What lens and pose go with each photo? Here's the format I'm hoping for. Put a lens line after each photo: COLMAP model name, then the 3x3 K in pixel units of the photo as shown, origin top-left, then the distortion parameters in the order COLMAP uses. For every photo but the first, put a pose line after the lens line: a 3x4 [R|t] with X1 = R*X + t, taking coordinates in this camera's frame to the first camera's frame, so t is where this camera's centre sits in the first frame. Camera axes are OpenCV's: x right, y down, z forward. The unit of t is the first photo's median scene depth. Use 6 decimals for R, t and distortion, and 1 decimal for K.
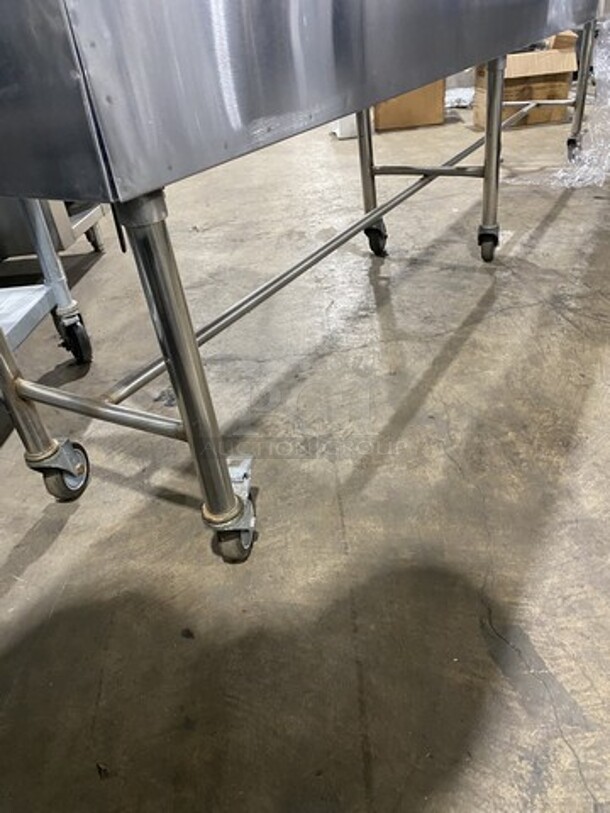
lens RADIAL K [[620.0, 0, 303.4], [0, 620.0, 402.4], [0, 0, 1]] dist [0.027017, -0.028180]
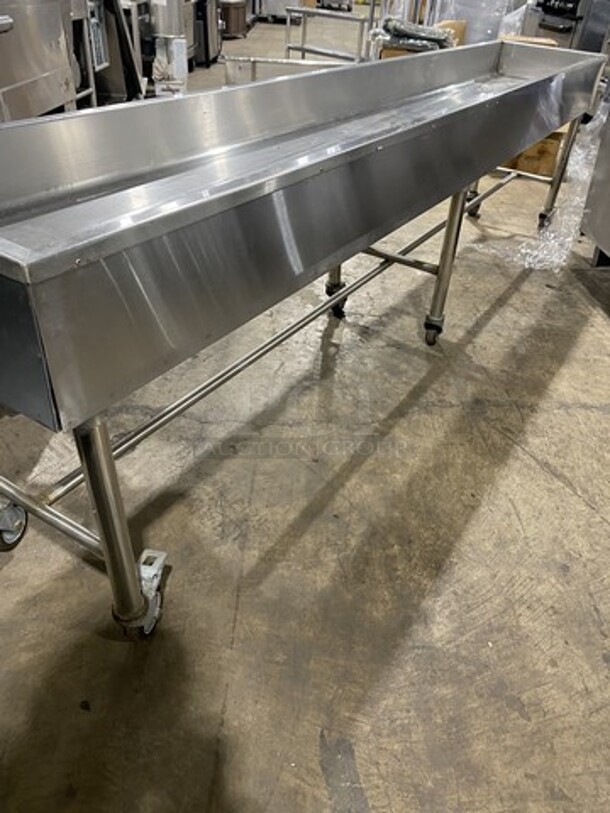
lens RADIAL K [[620.0, 0, 307.1], [0, 620.0, 408.4], [0, 0, 1]] dist [0.027017, -0.028180]
pose [[0.985586, 0.157764, 0.061086, 0.054814], [-0.162454, 0.983347, 0.081465, -0.272506], [-0.047217, -0.090214, 0.994802, -0.130255]]
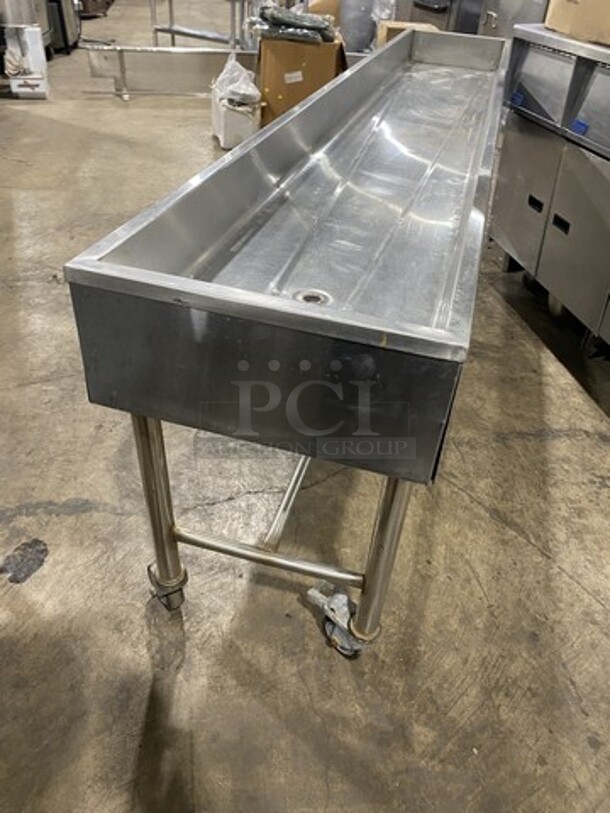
lens RADIAL K [[620.0, 0, 313.6], [0, 620.0, 407.0], [0, 0, 1]] dist [0.027017, -0.028180]
pose [[0.975028, 0.042603, 0.217959, 0.008129], [-0.066364, 0.992477, 0.102882, -0.452401], [-0.211936, -0.114778, 0.970520, 0.029764]]
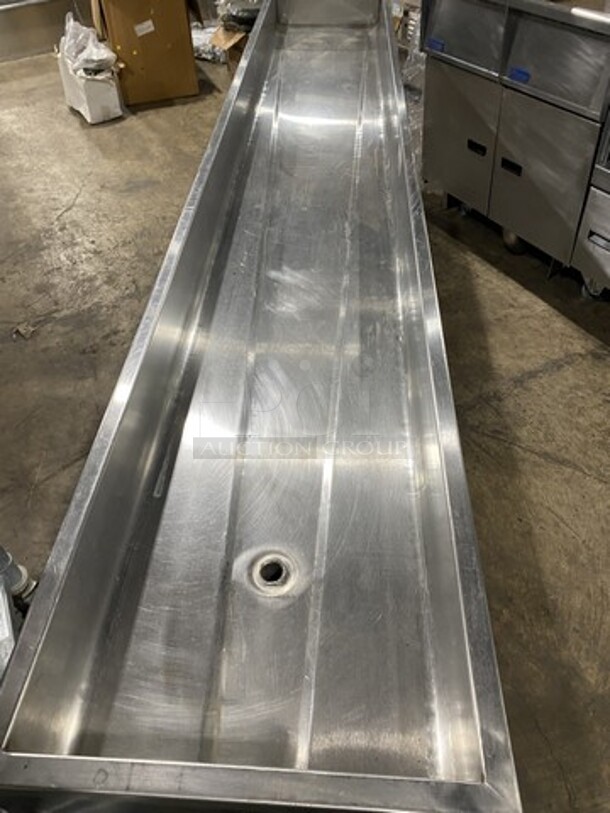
lens RADIAL K [[620.0, 0, 296.7], [0, 620.0, 406.4], [0, 0, 1]] dist [0.027017, -0.028180]
pose [[0.889156, -0.269319, 0.369958, -0.387633], [0.178781, 0.948662, 0.260917, -0.737037], [-0.421235, -0.165855, 0.891658, 0.126775]]
